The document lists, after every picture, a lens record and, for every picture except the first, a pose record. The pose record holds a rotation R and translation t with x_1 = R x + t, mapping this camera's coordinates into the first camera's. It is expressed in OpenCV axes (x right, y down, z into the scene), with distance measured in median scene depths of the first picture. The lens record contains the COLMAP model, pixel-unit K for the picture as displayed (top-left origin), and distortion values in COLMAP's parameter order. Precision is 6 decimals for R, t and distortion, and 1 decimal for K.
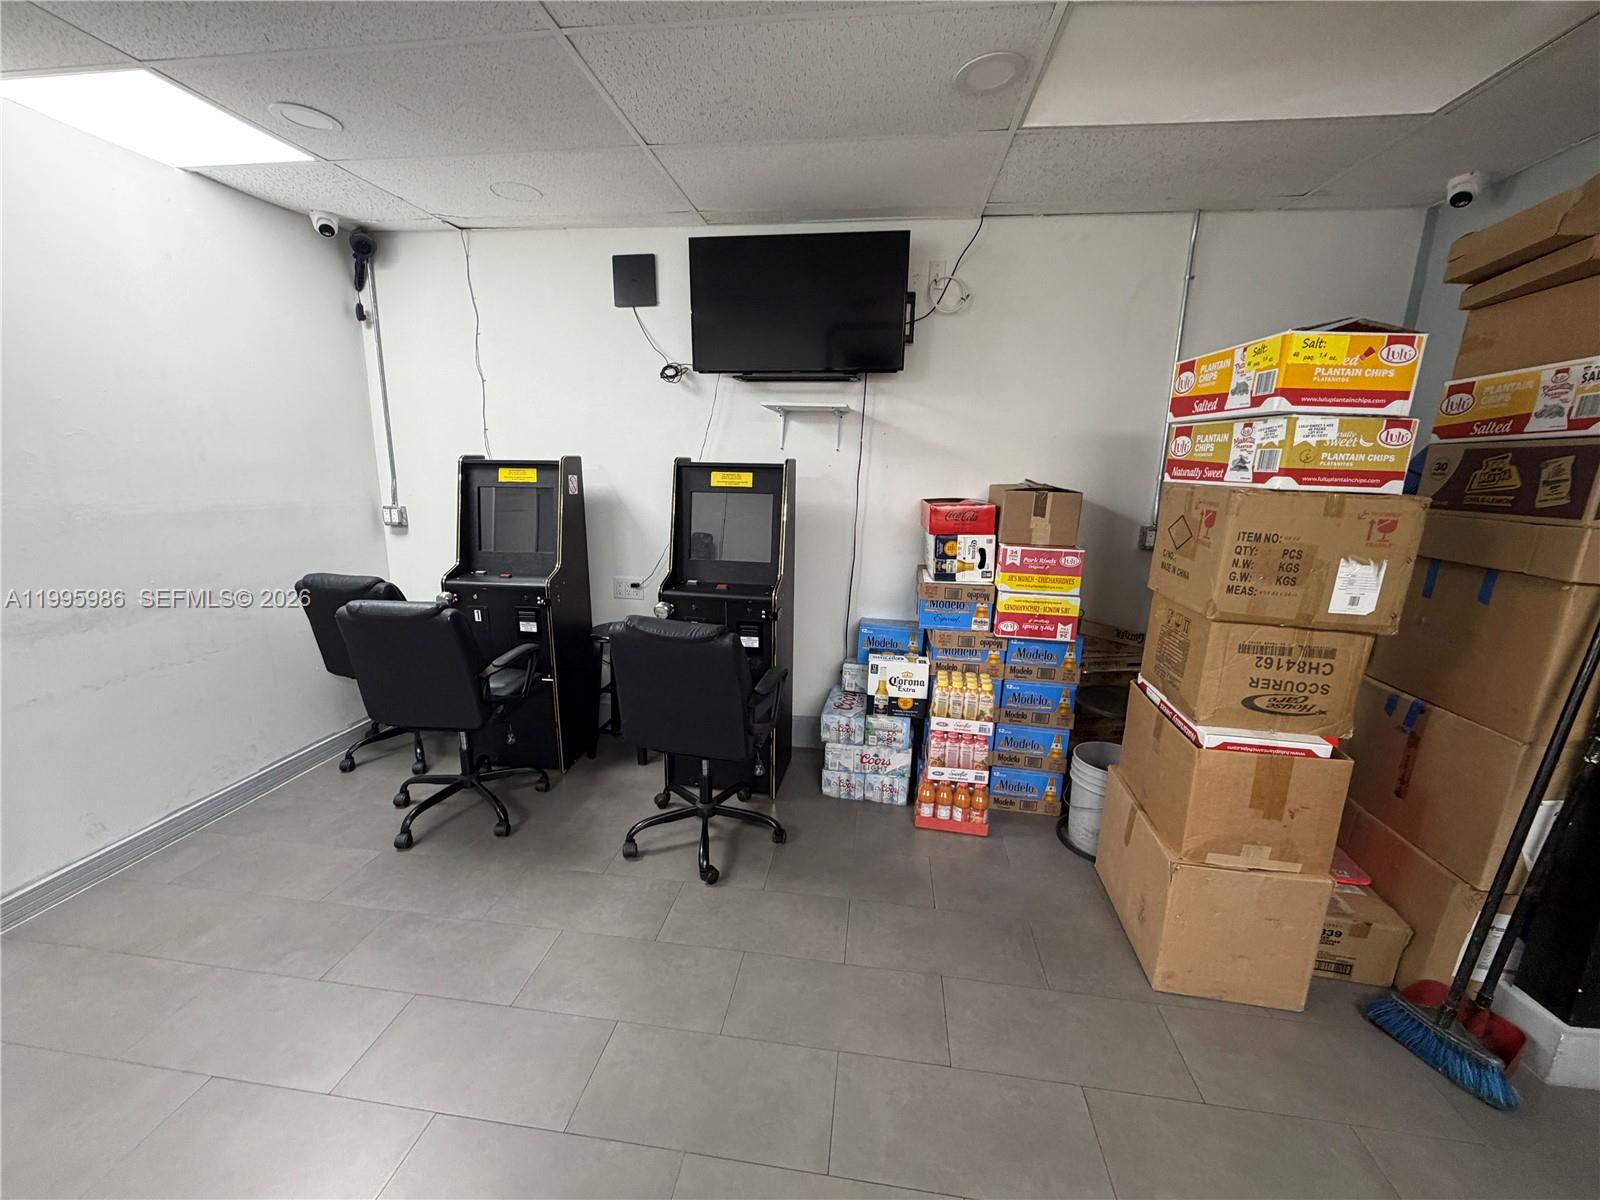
lens RADIAL K [[631.2, 0, 792.1], [0, 631.2, 602.0], [0, 0, 1]] dist [-0.002063, -0.000629]
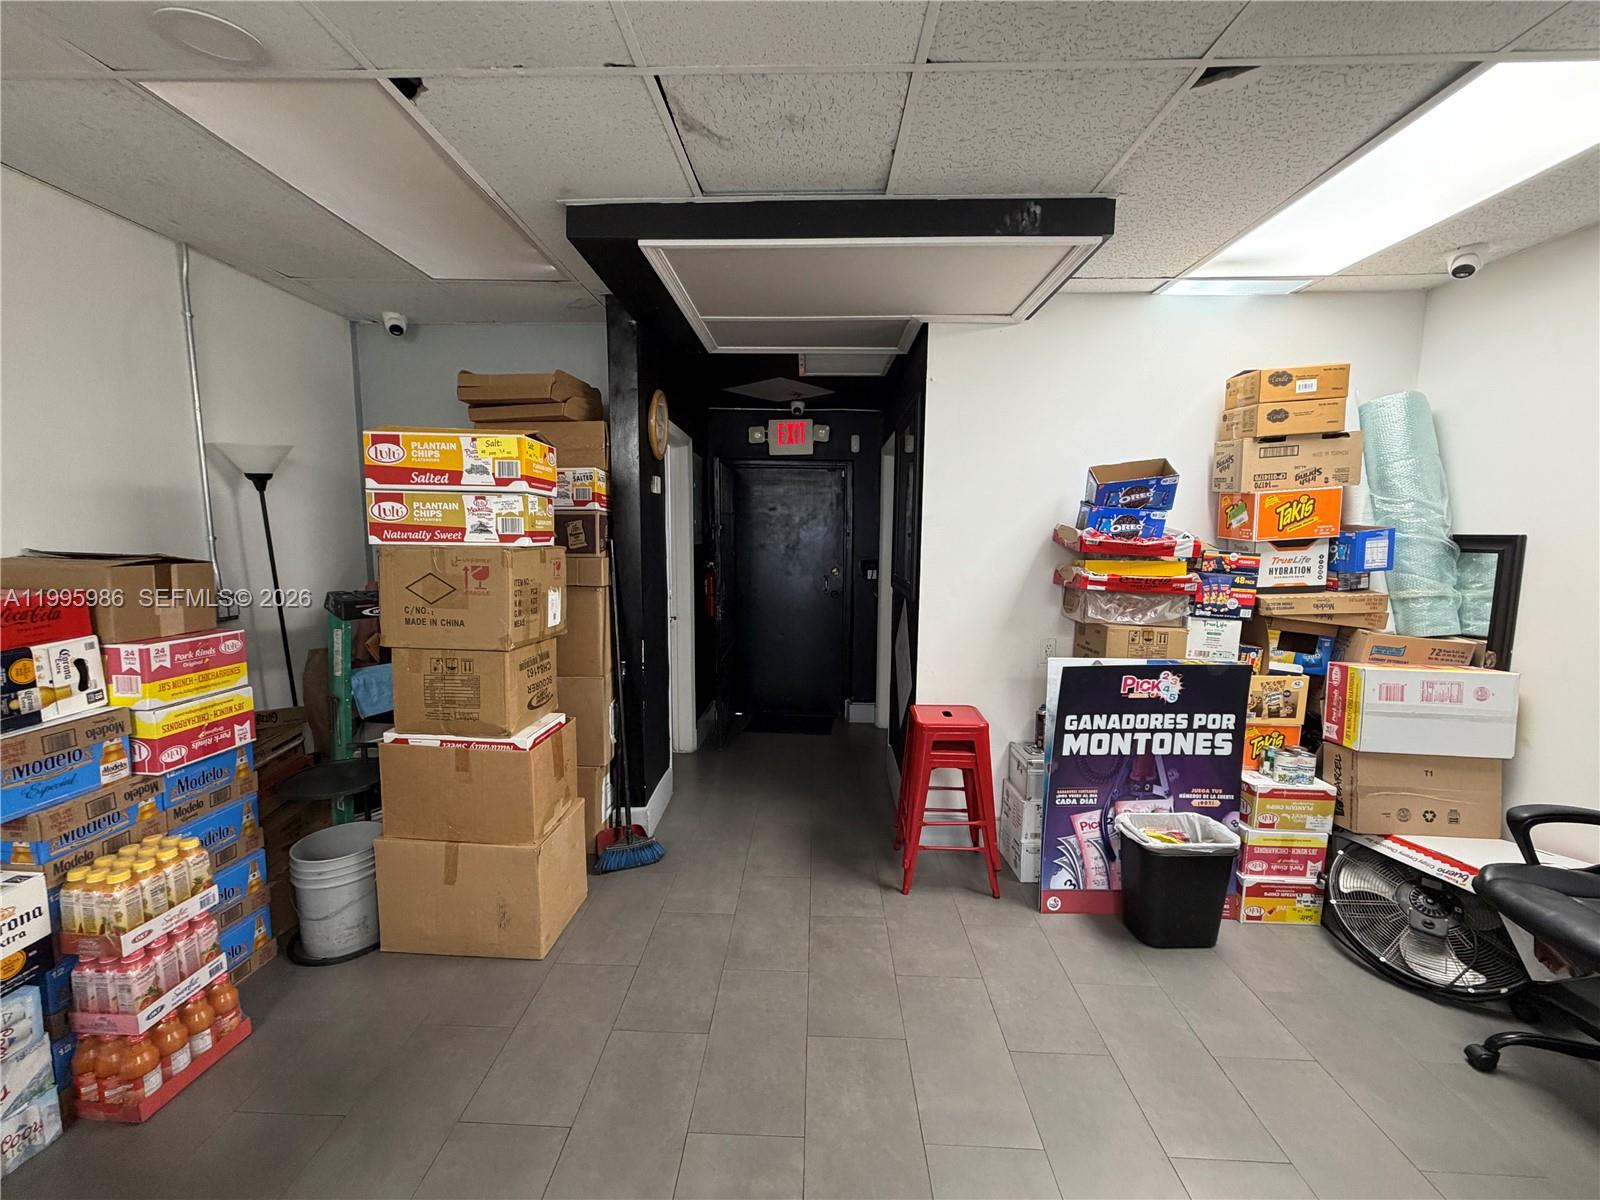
lens RADIAL K [[631.2, 0, 792.2], [0, 631.2, 602.2], [0, 0, 1]] dist [-0.002063, -0.000629]
pose [[-0.098565, -0.139285, 0.985335, -0.401868], [0.202986, 0.966524, 0.156931, -0.096971], [-0.974208, 0.215477, -0.066992, 0.336737]]
